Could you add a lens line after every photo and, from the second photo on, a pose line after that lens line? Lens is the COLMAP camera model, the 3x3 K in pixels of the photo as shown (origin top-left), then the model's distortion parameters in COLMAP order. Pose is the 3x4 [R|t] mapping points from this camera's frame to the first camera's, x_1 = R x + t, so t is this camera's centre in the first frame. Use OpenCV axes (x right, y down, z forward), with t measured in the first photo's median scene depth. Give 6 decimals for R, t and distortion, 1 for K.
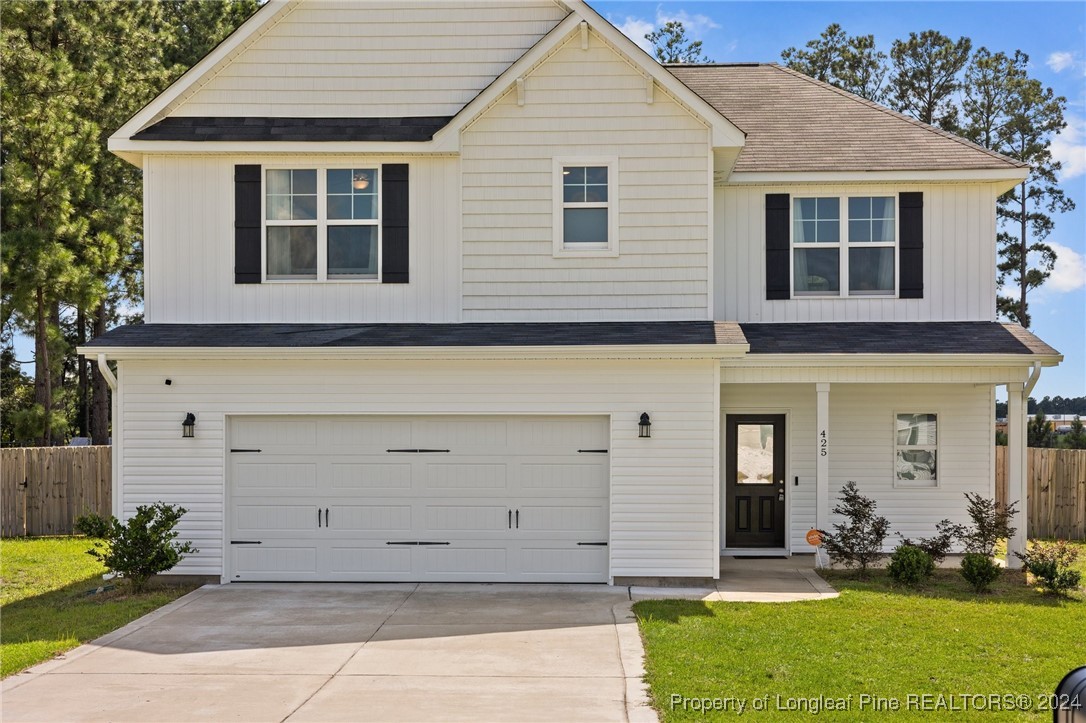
lens RADIAL K [[1605.6, 0, 525.7], [0, 1605.6, 385.6], [0, 0, 1]] dist [0.015196, 0.000000]
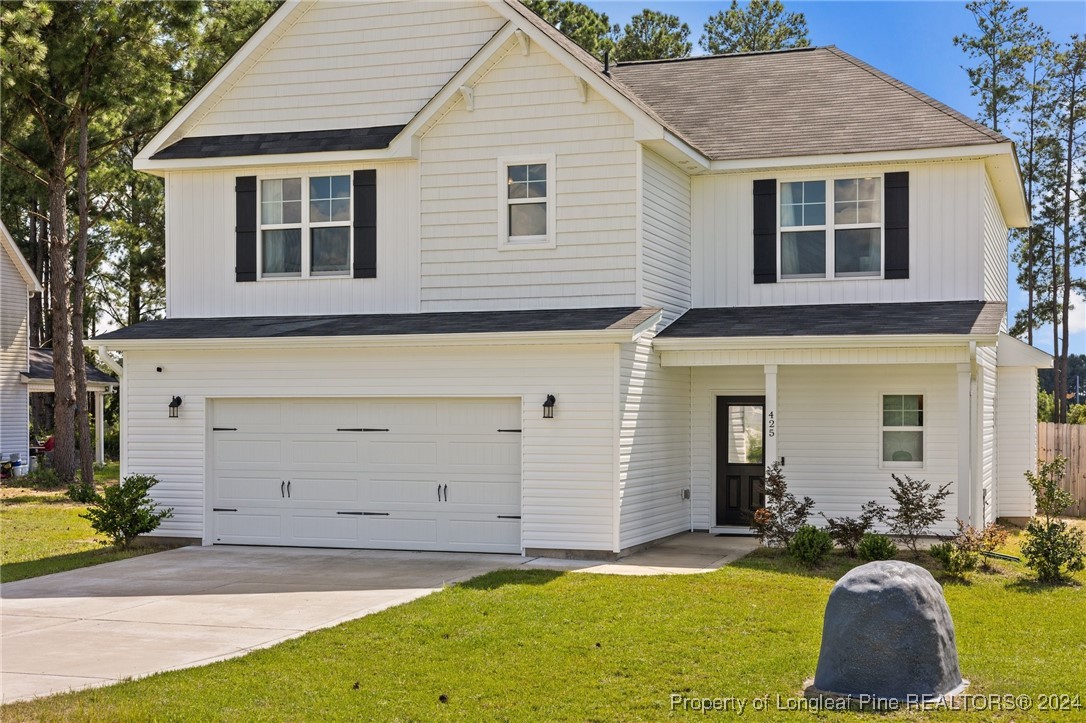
lens RADIAL K [[1605.6, 0, 543.2], [0, 1605.6, 362.9], [0, 0, 1]] dist [0.015196, 0.000000]
pose [[0.954535, -0.008597, -0.297975, 0.364196], [0.007900, 0.999963, -0.003543, -0.000540], [0.297994, 0.001028, 0.954567, -0.017156]]
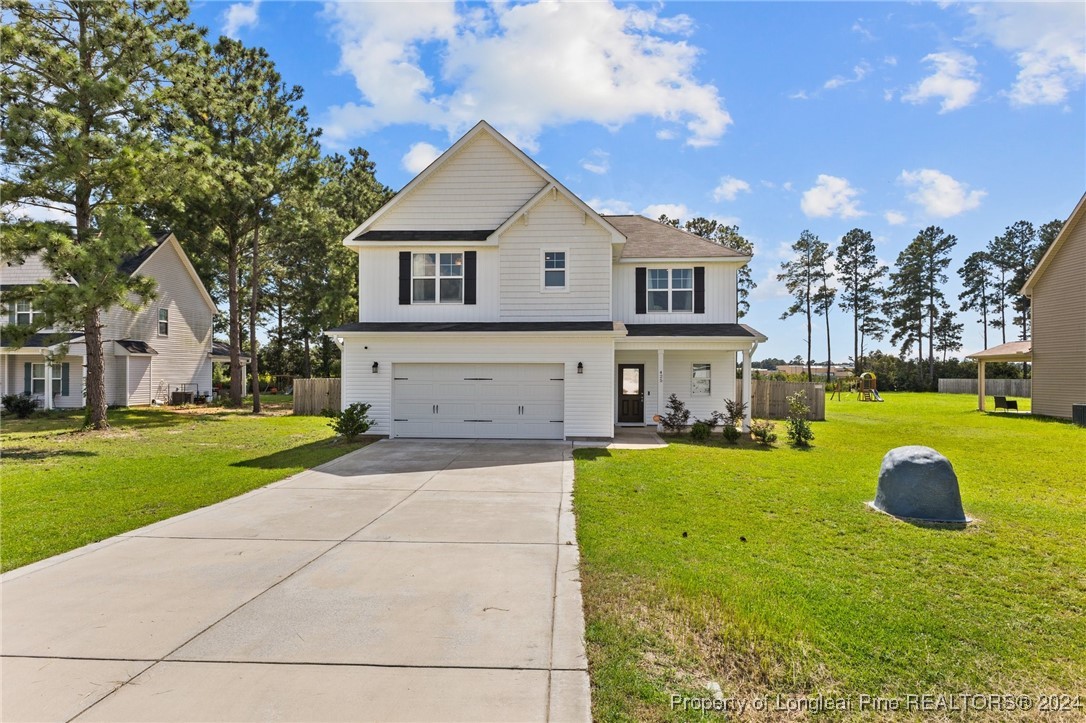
lens RADIAL K [[589.6, 0, 543.0], [0, 589.6, 357.6], [0, 0, 1]] dist [-0.013957, 0.000182]
pose [[0.999948, 0.002777, -0.009799, 0.028946], [-0.002772, 0.999996, 0.000462, 0.009776], [0.009800, -0.000435, 0.999952, 0.178360]]
